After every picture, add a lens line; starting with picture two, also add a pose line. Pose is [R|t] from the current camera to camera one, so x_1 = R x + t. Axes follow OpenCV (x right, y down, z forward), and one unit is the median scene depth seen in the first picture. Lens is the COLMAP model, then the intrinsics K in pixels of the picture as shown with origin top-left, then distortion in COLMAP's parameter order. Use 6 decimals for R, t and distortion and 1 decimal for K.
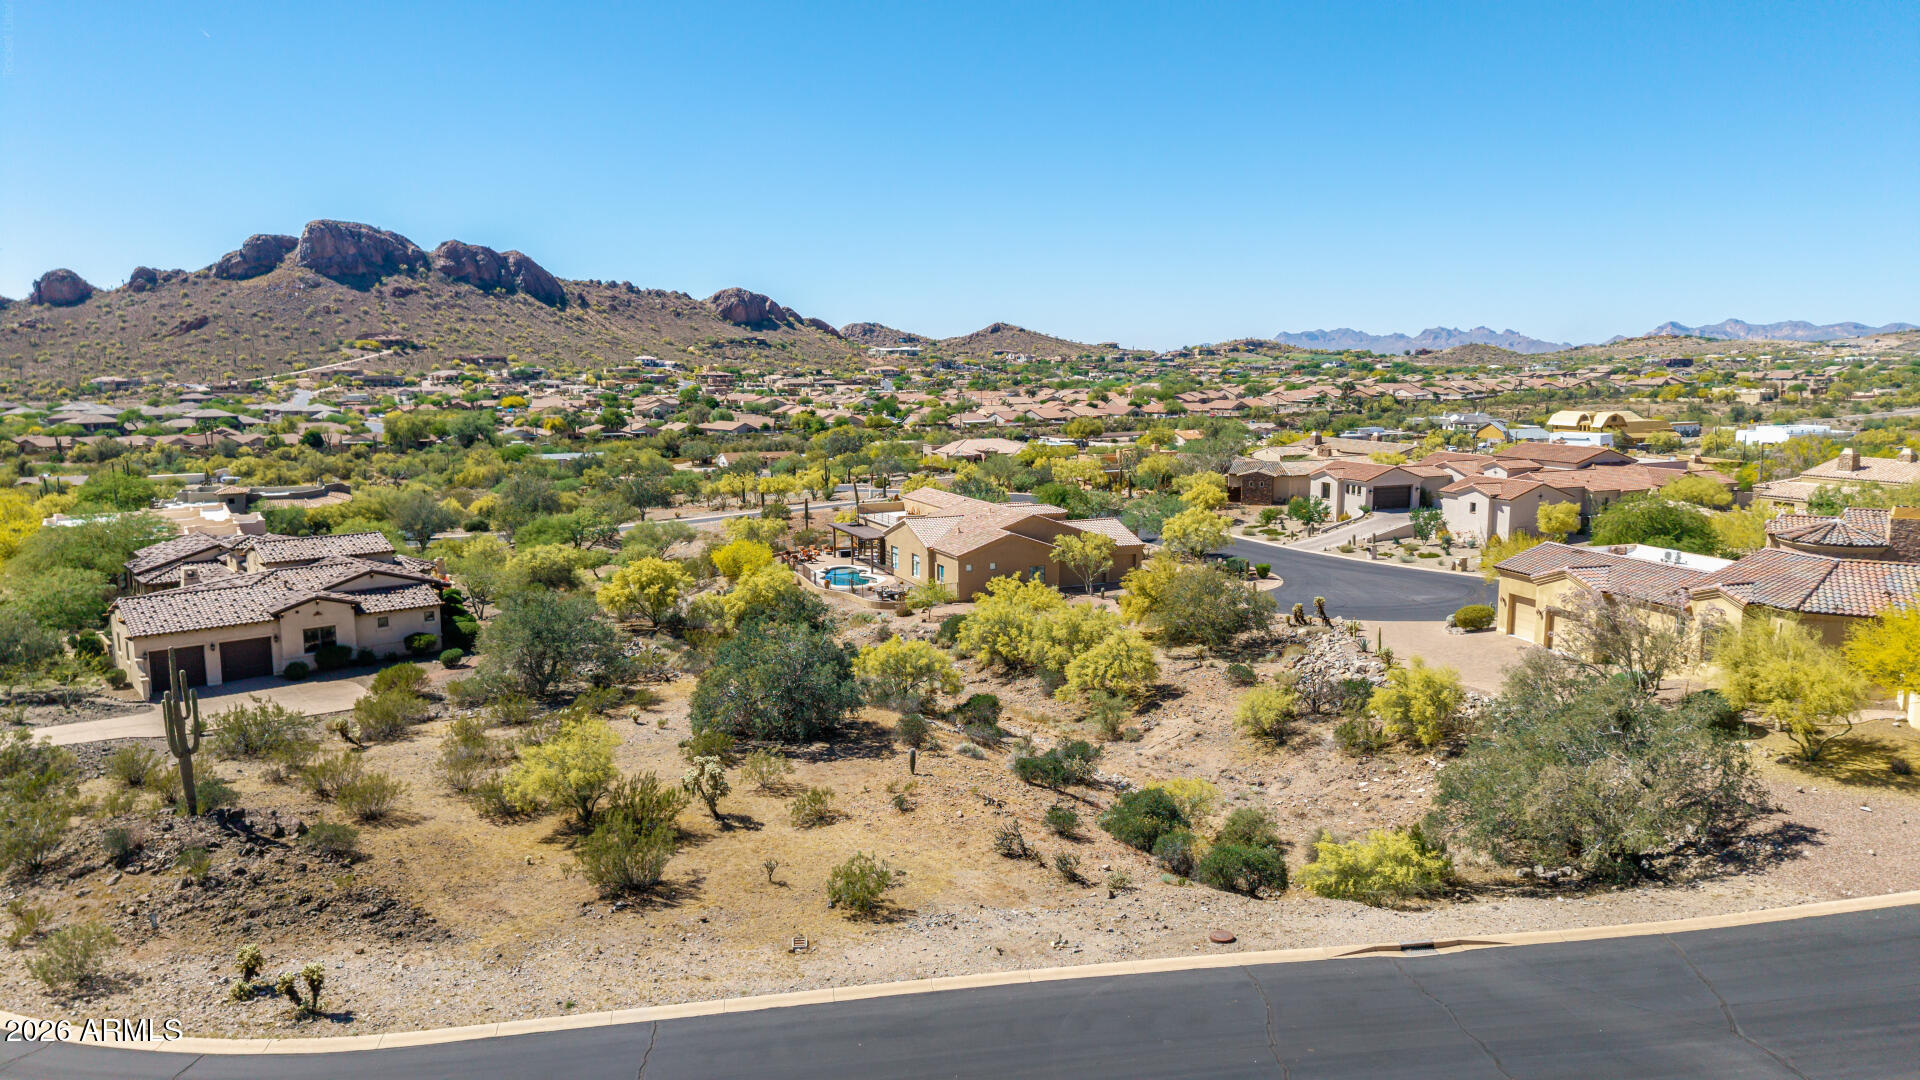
lens RADIAL K [[1275.1, 0, 960.0], [0, 1275.1, 540.0], [0, 0, 1]] dist [0.141392, -0.278371]
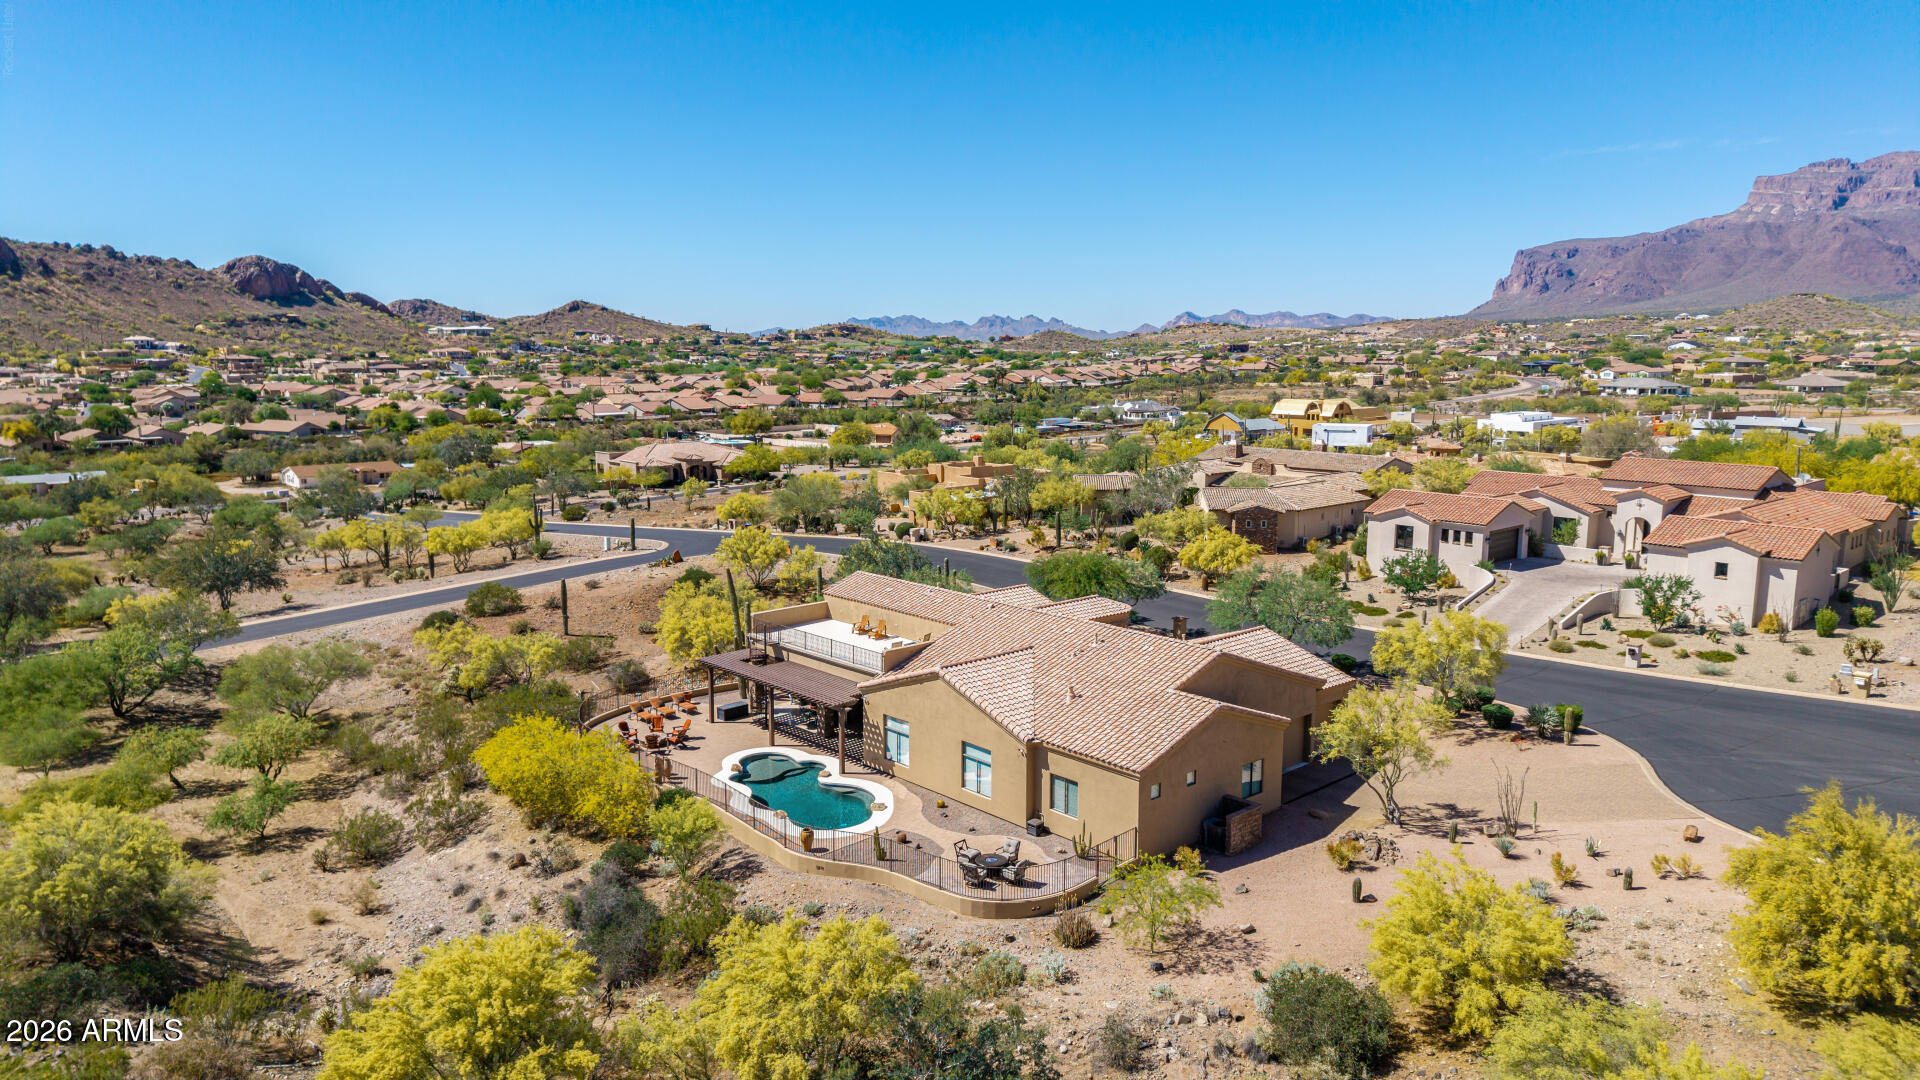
lens RADIAL K [[1288.5, 0, 960.0], [0, 1288.5, 540.0], [0, 0, 1]] dist [0.020357, -0.018841]
pose [[0.946634, -0.045944, 0.319019, -0.051183], [0.042085, 0.998934, 0.018982, -0.020111], [-0.319550, -0.004543, 0.947558, 0.146872]]
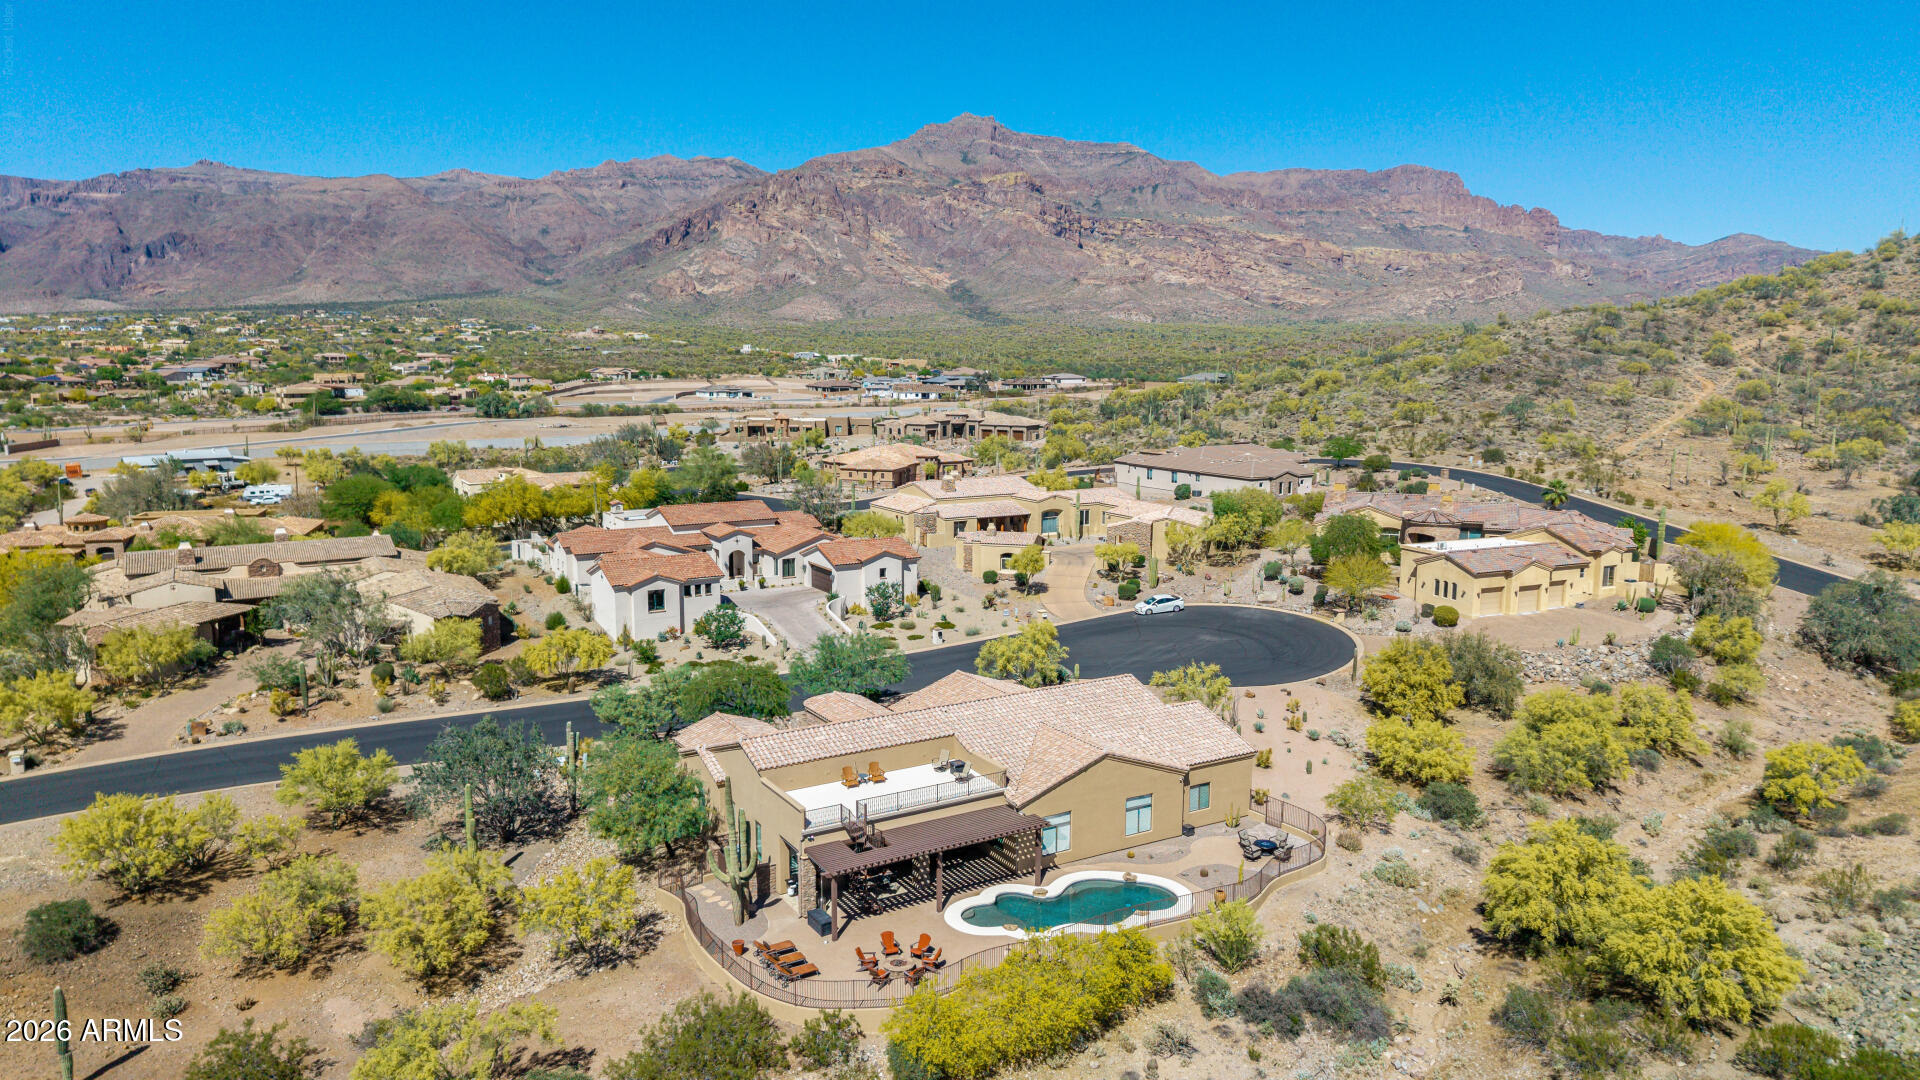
lens RADIAL K [[1288.5, 0, 960.0], [0, 1288.5, 540.0], [0, 0, 1]] dist [0.020357, -0.018841]
pose [[-0.126279, -0.149926, 0.980600, -0.162519], [0.137990, 0.976248, 0.167030, -0.059376], [-0.982350, 0.156406, -0.102592, 0.303080]]
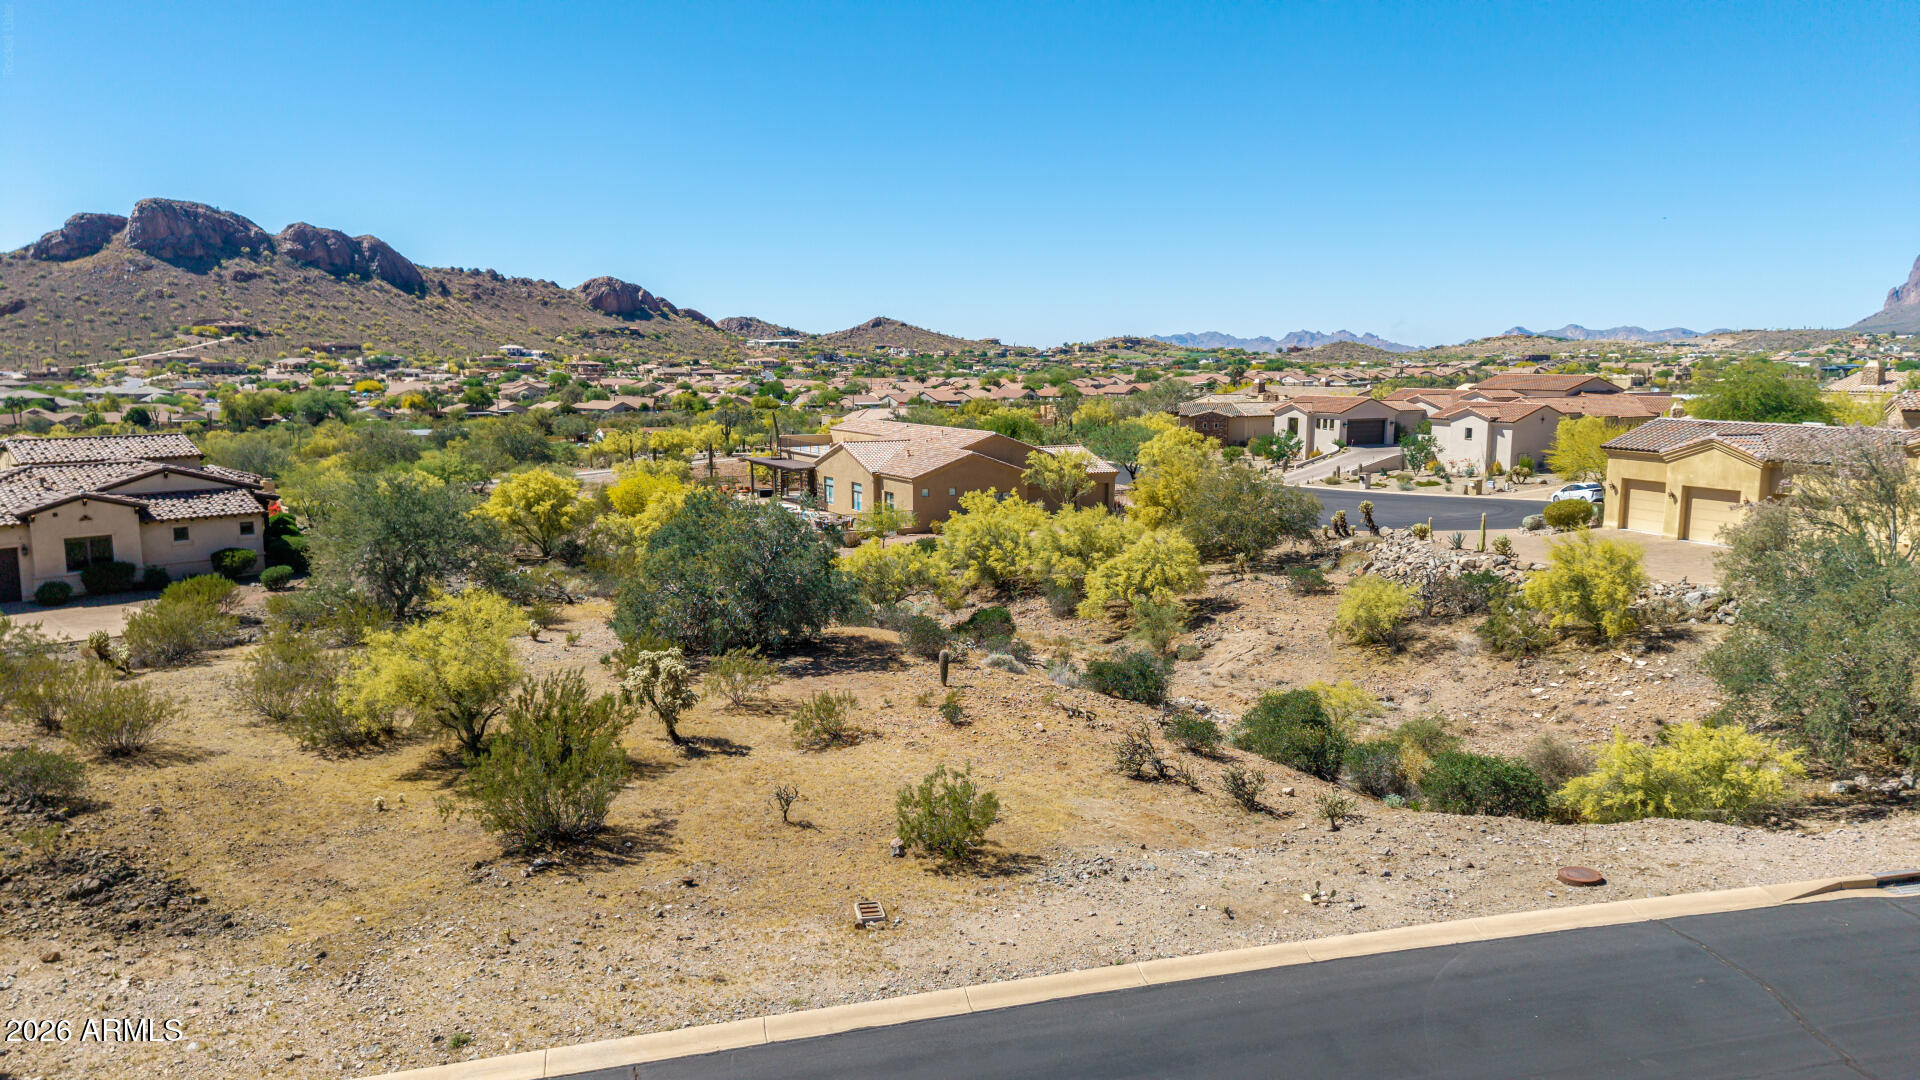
lens RADIAL K [[1277.0, 0, 960.0], [0, 1277.0, 540.0], [0, 0, 1]] dist [0.086779, -0.111439]
pose [[0.995474, -0.009423, 0.094568, -0.012644], [0.009526, 0.999954, -0.000641, 0.013670], [-0.094558, 0.001539, 0.995518, 0.039604]]
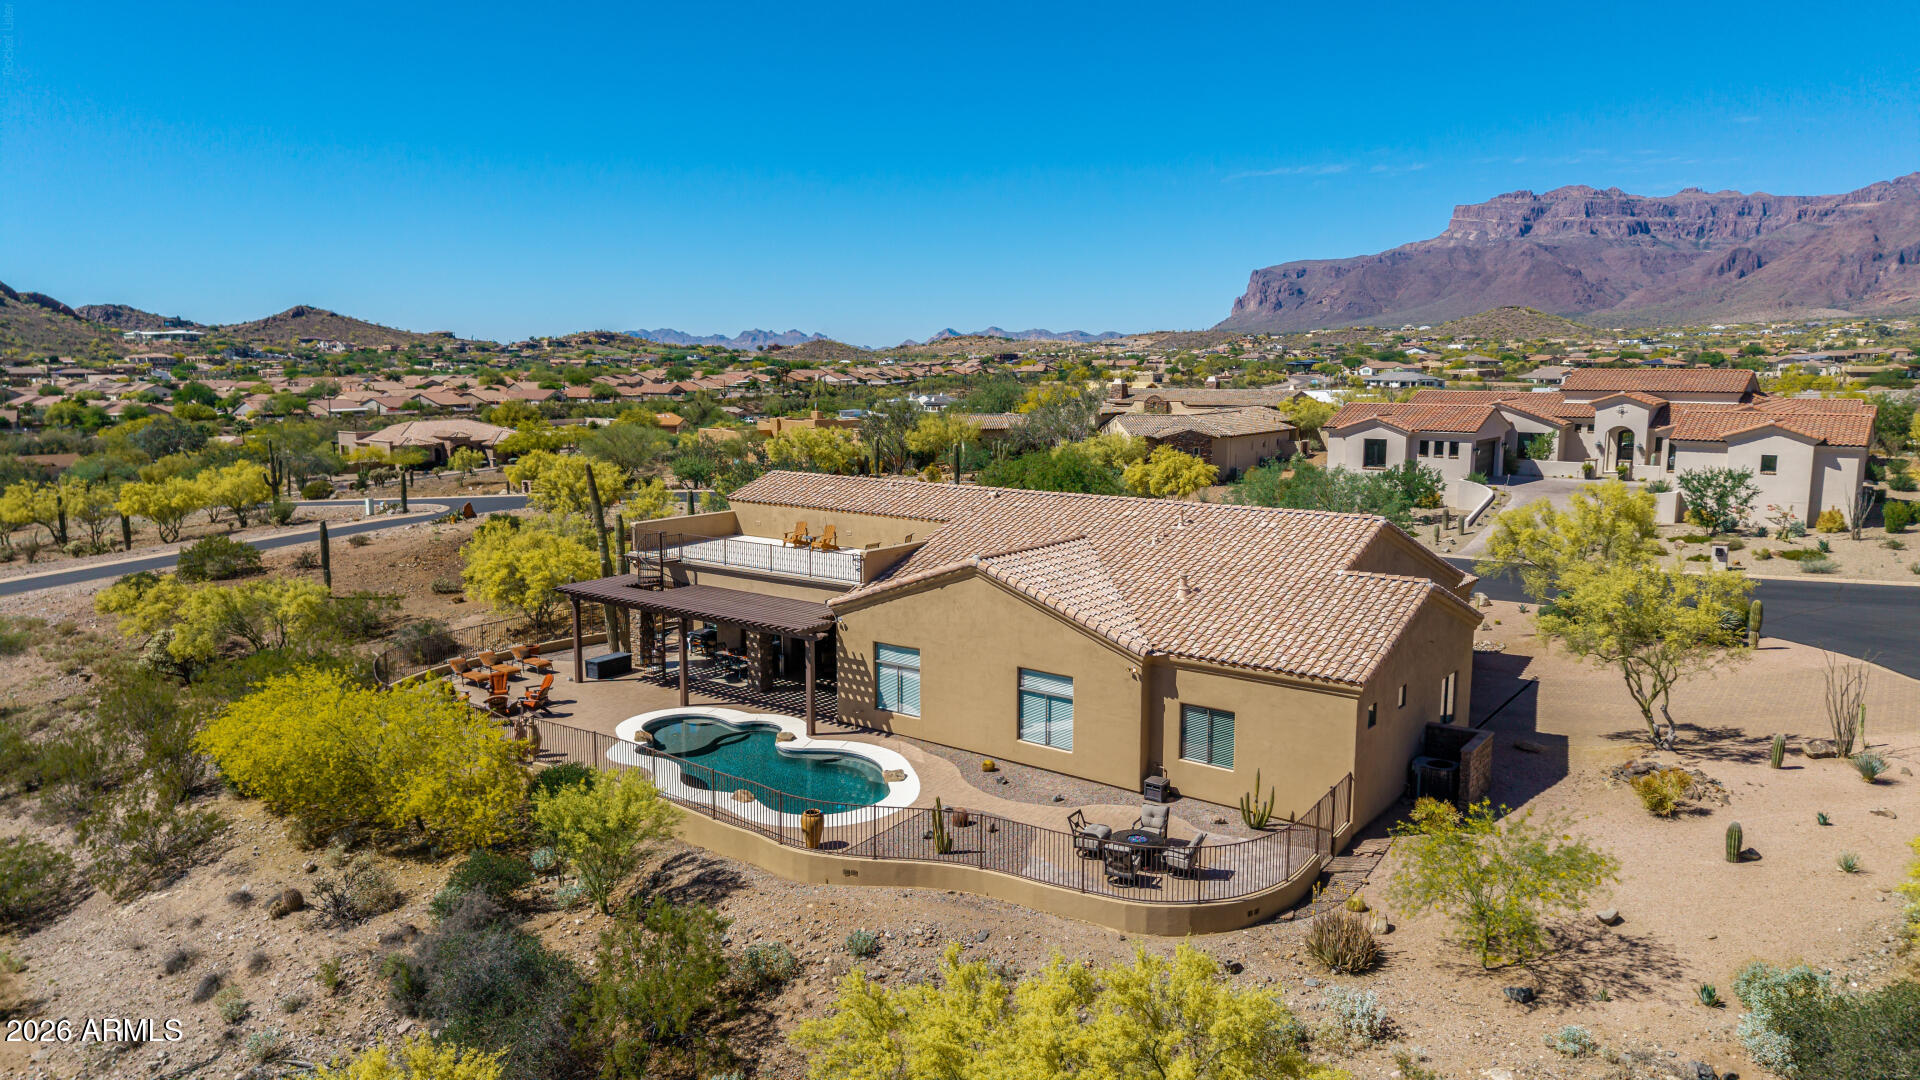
lens RADIAL K [[1288.5, 0, 960.0], [0, 1288.5, 540.0], [0, 0, 1]] dist [0.020357, -0.018841]
pose [[0.872593, -0.066230, 0.483937, -0.054124], [0.066414, 0.997651, 0.016783, -0.007292], [-0.483912, 0.017495, 0.874942, 0.197897]]
